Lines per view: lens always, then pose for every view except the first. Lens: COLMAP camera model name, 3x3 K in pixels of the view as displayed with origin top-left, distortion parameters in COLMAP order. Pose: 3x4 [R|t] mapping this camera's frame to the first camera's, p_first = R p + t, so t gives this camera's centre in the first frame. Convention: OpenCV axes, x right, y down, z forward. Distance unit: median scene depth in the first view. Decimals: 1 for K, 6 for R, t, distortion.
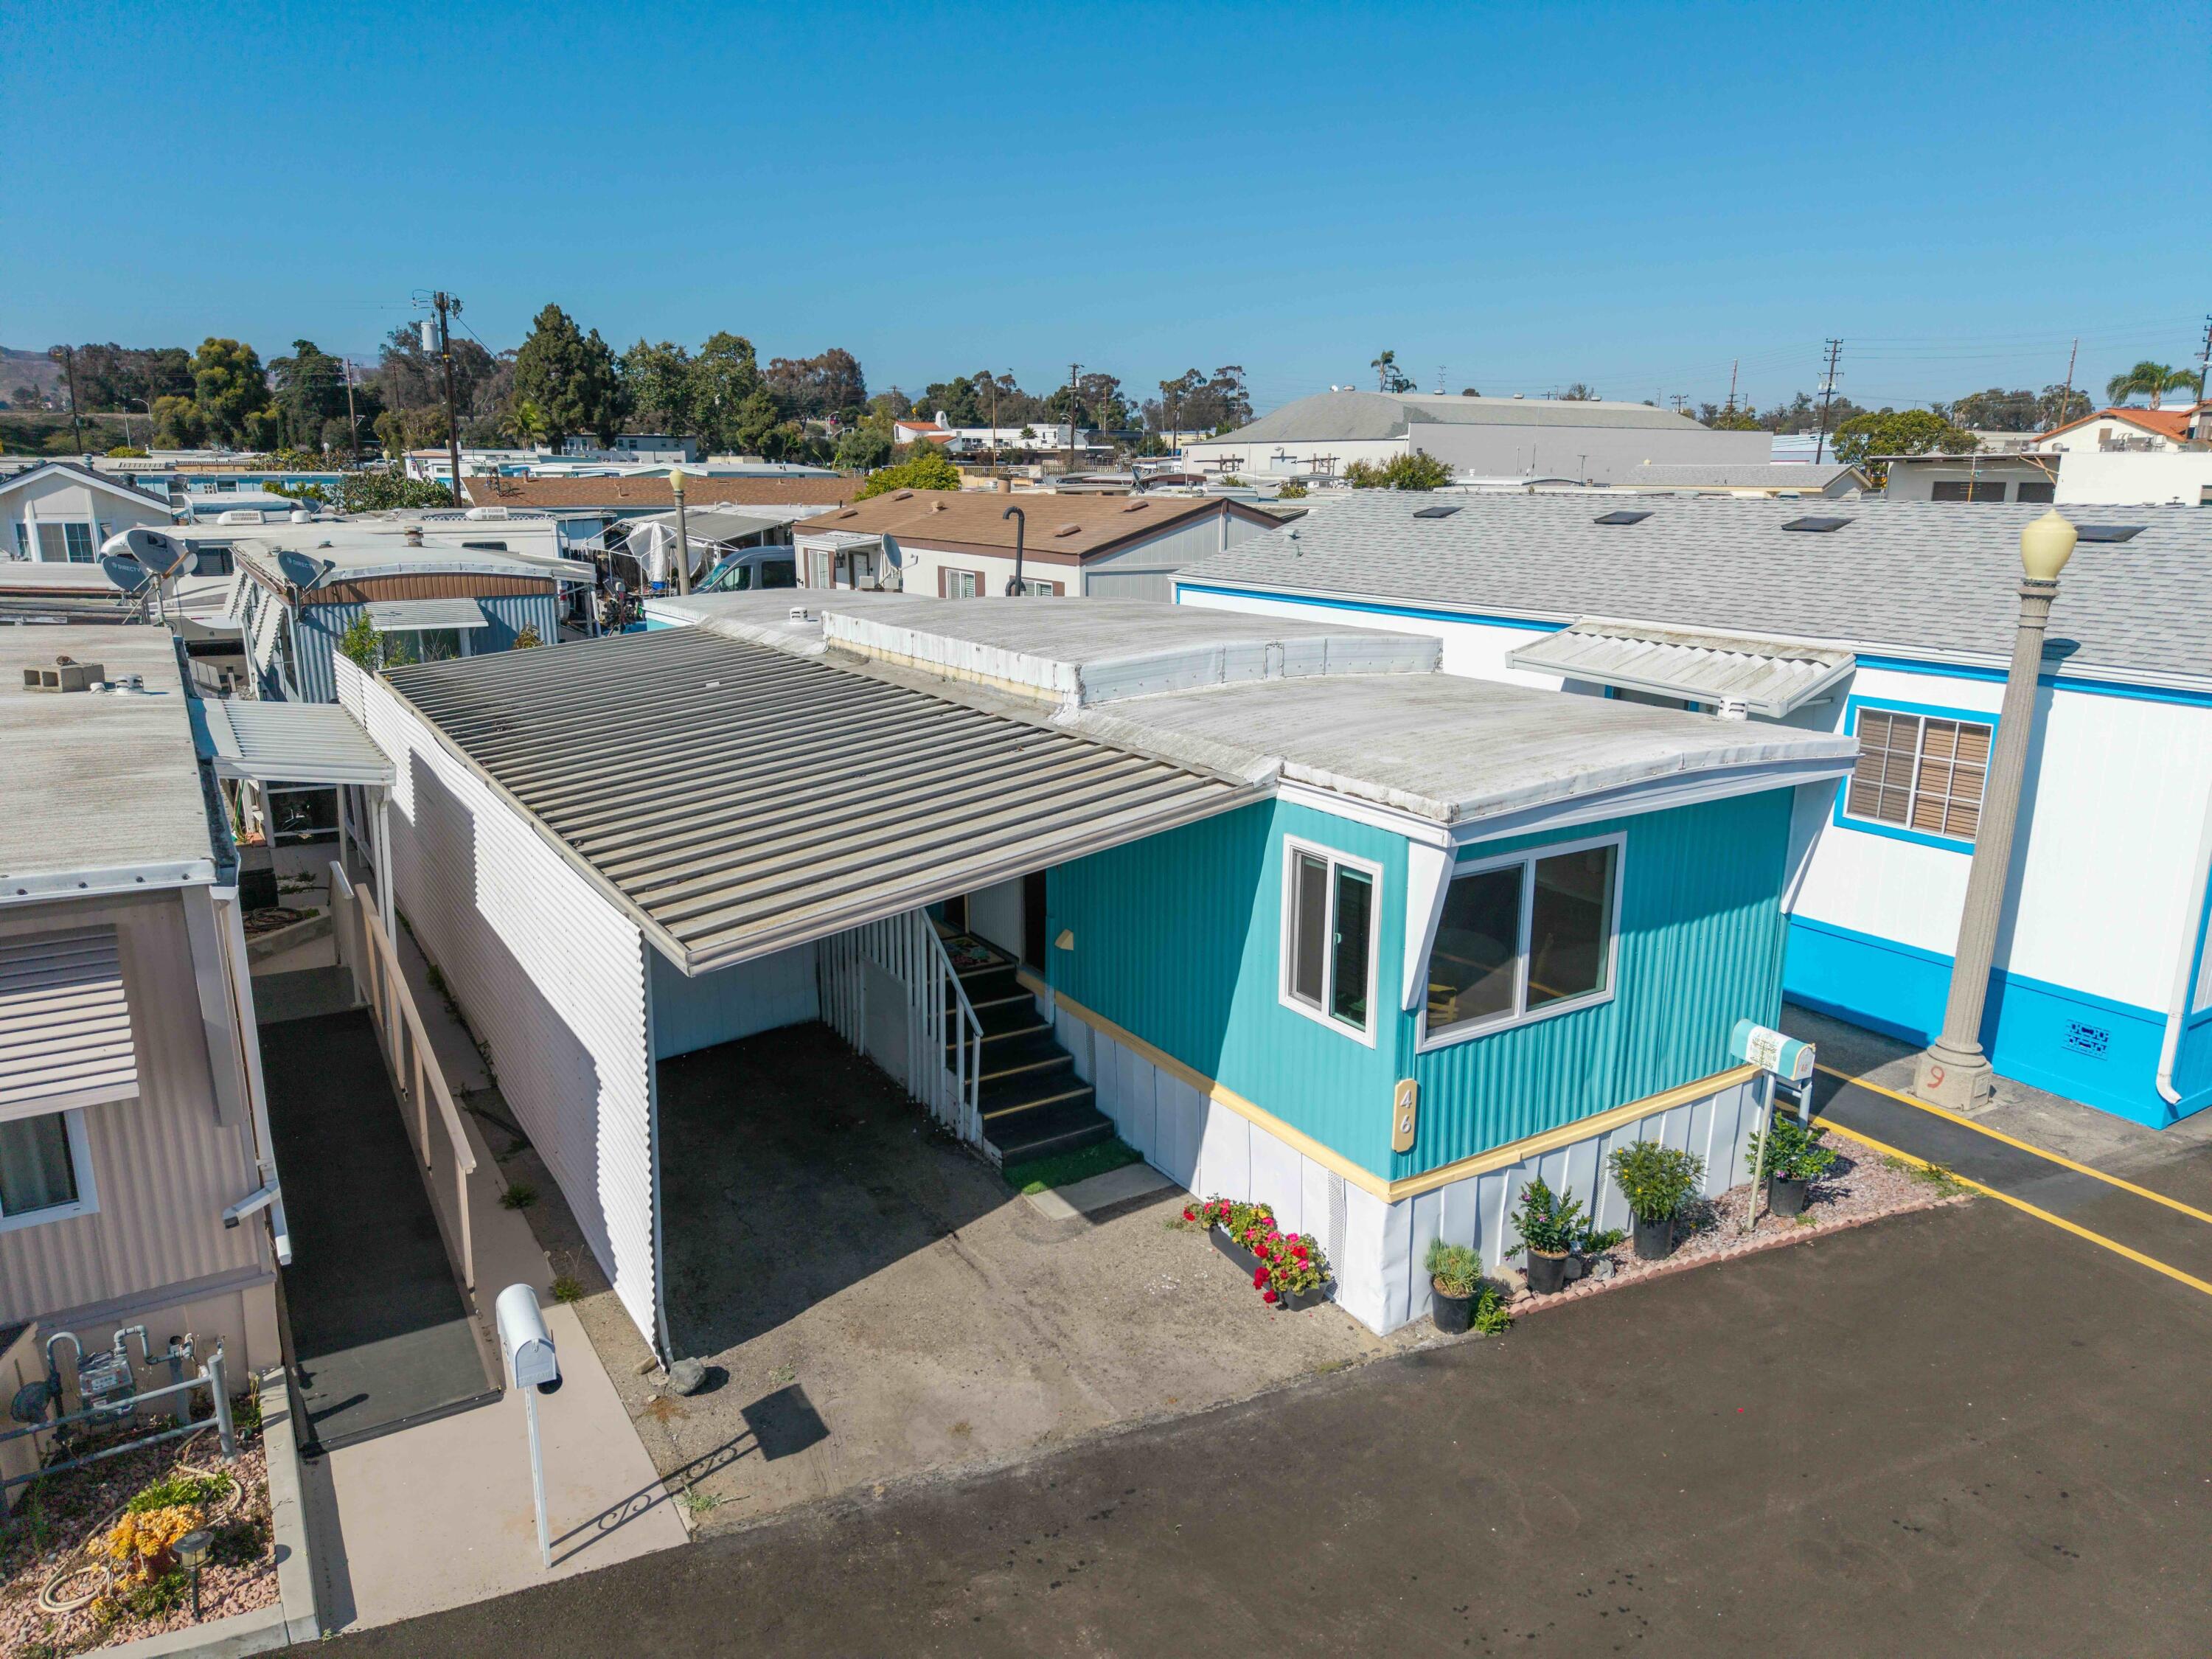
lens RADIAL K [[1486.8, 0, 1102.4], [0, 1486.8, 831.9], [0, 0, 1]] dist [0.035913, -0.037788]
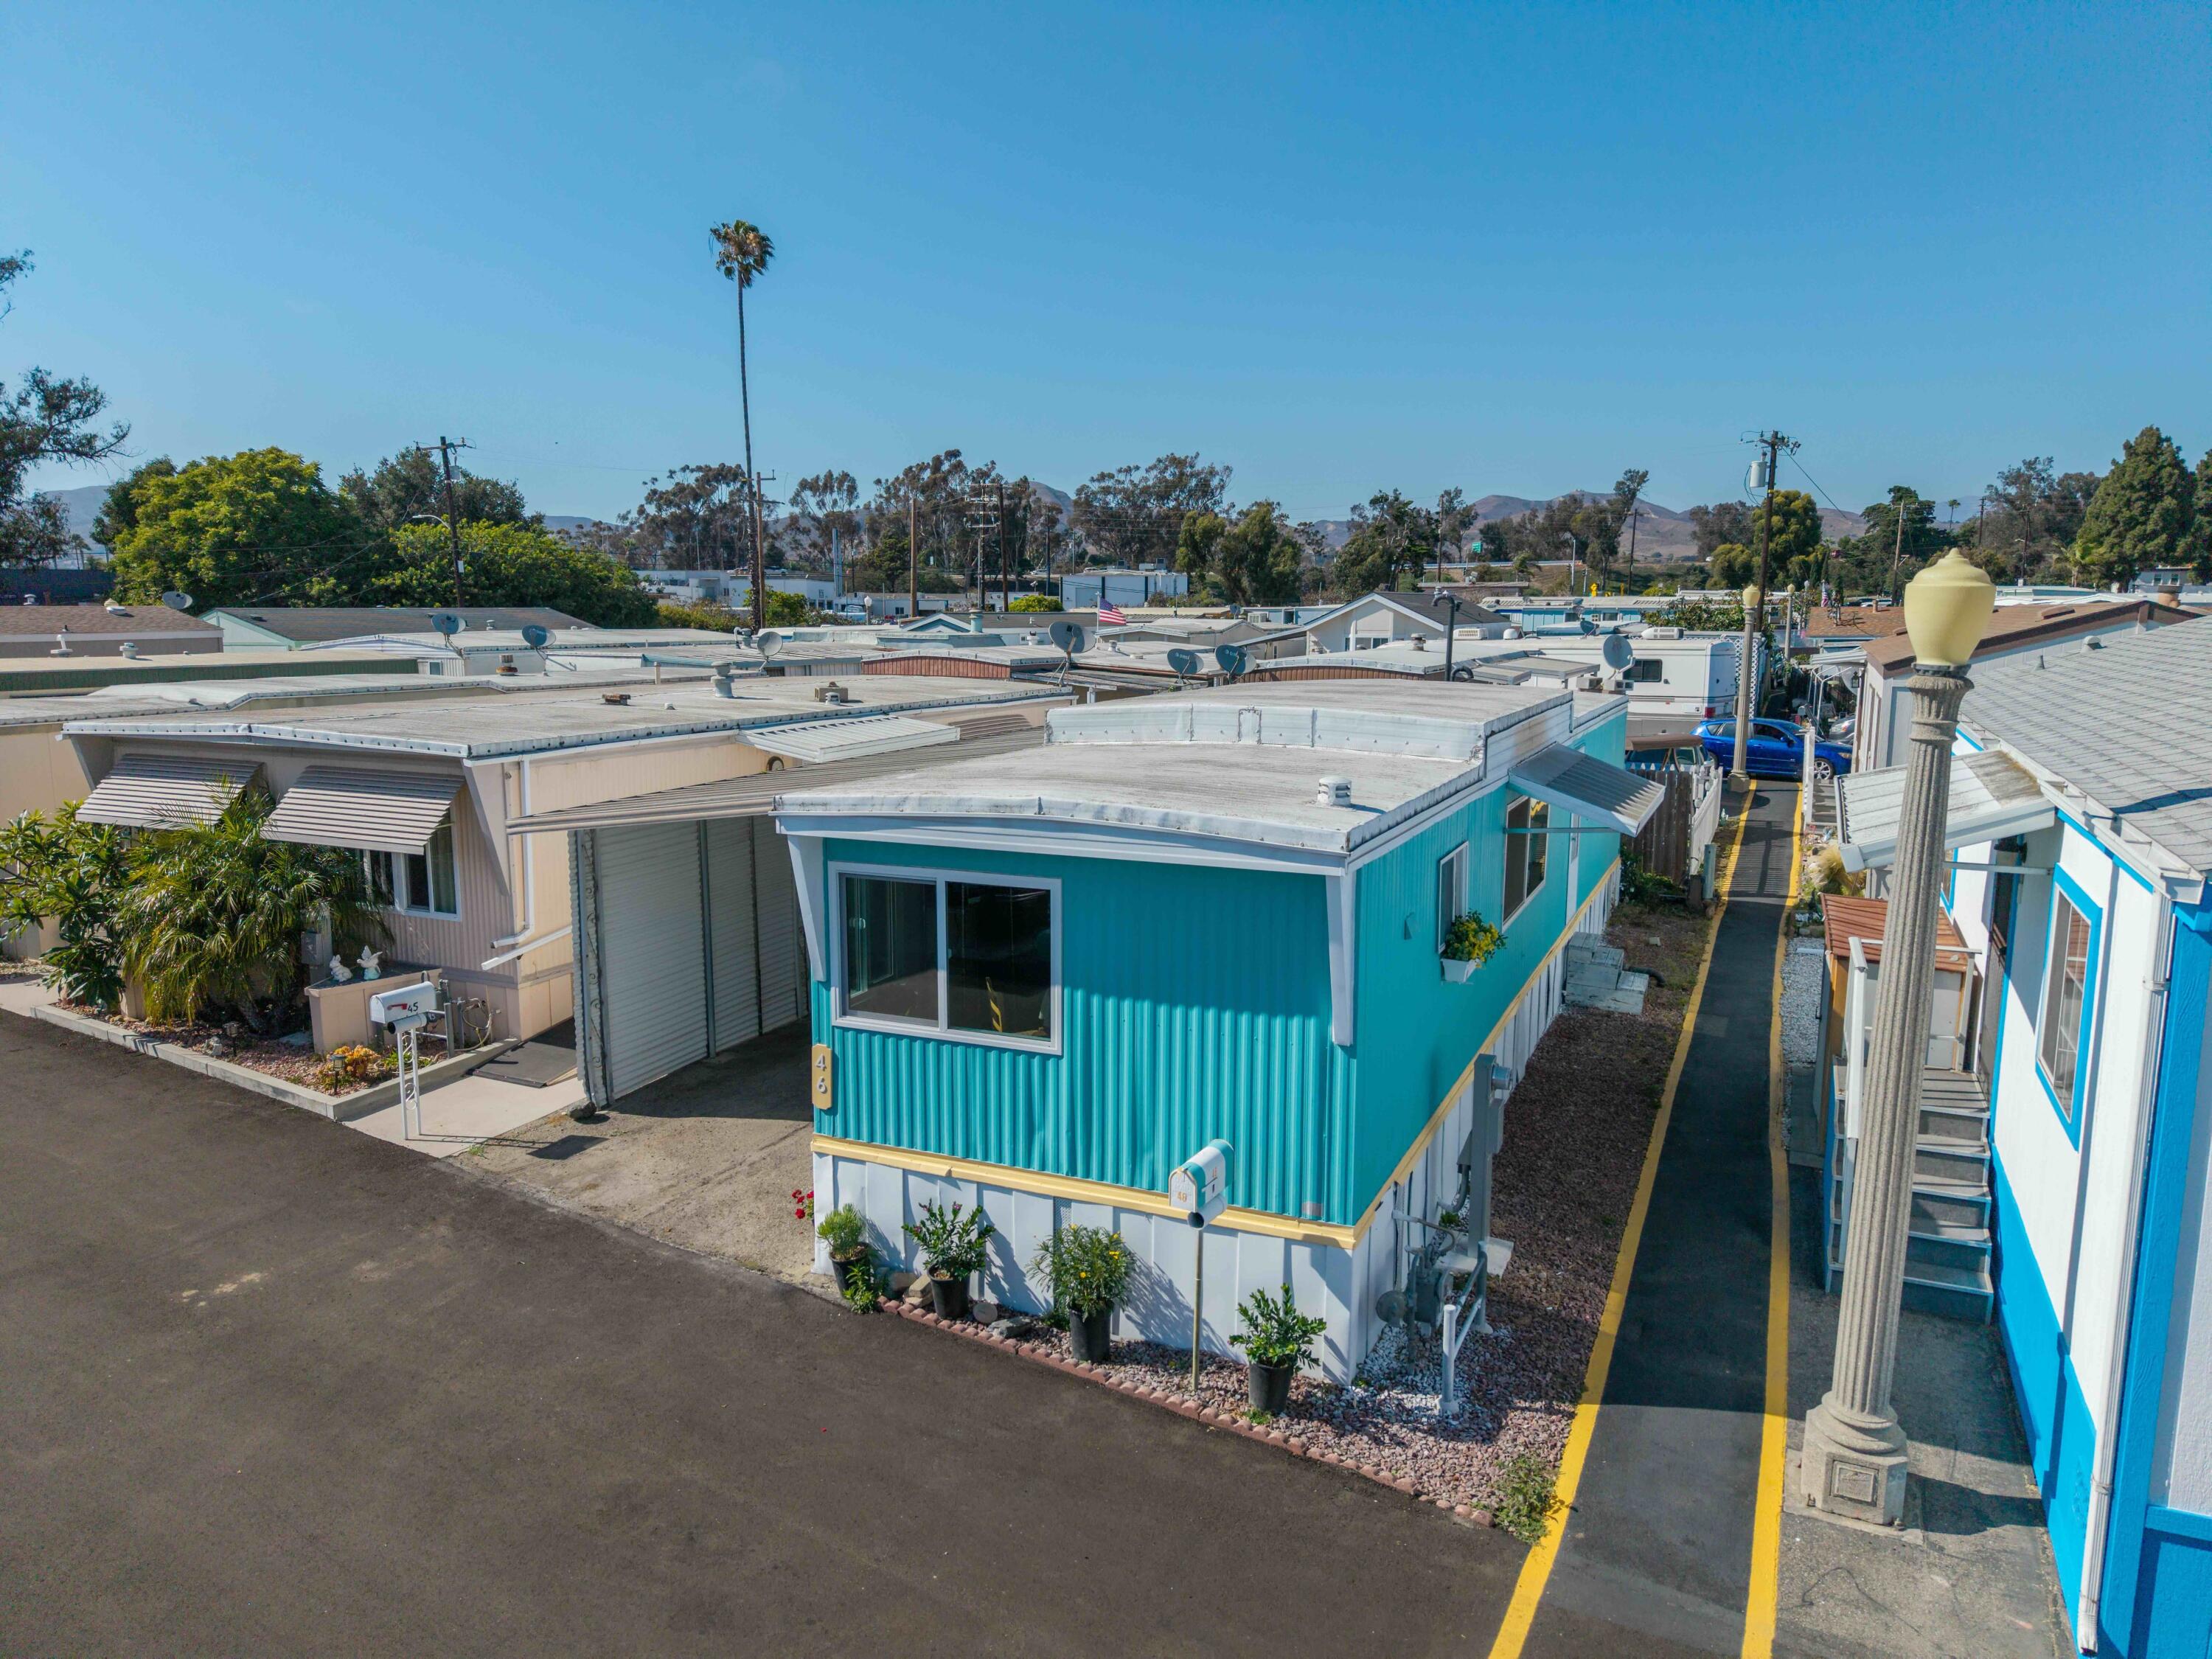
lens RADIAL K [[1486.8, 0, 1102.4], [0, 1486.8, 831.9], [0, 0, 1]] dist [0.035913, -0.037788]
pose [[0.542053, 0.122672, -0.831342, 0.978179], [-0.199227, 0.979843, 0.014684, -0.042381], [0.816386, 0.157666, 0.555567, 0.397461]]
